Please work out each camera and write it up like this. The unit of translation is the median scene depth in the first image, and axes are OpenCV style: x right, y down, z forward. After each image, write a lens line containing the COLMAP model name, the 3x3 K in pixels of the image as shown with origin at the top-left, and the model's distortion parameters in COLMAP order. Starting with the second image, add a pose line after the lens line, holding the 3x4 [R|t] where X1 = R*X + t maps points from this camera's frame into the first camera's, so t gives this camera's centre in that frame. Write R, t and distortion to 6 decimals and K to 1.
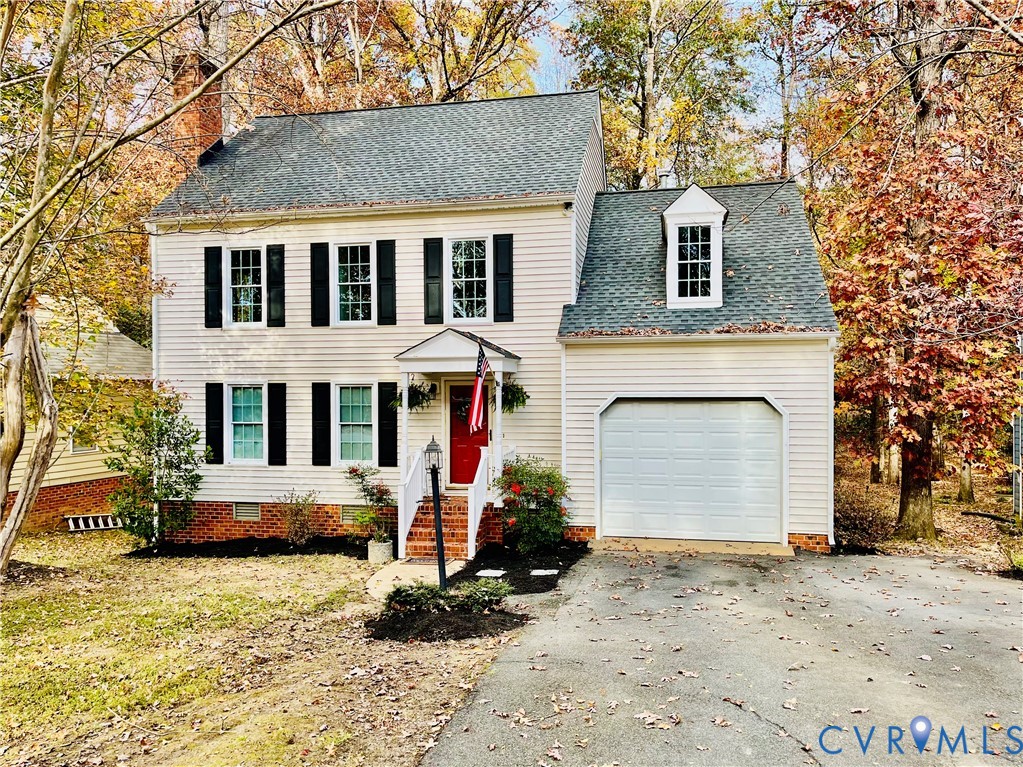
lens RADIAL K [[772.1, 0, 511.7], [0, 772.1, 391.1], [0, 0, 1]] dist [0.028515, -0.005877]
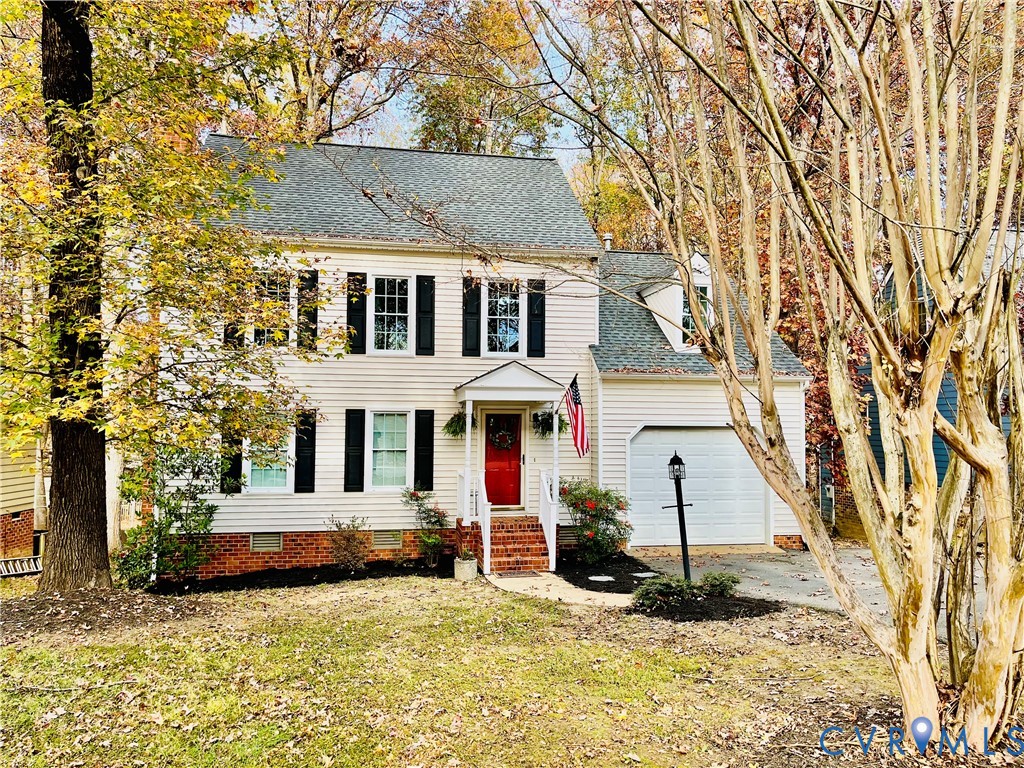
lens RADIAL K [[772.9, 0, 511.8], [0, 772.9, 377.3], [0, 0, 1]] dist [0.028515, -0.005877]
pose [[0.929236, 0.031781, 0.368117, -0.434773], [-0.009378, 0.998002, -0.062489, 0.008866], [-0.369367, 0.054615, 0.927677, -0.018789]]
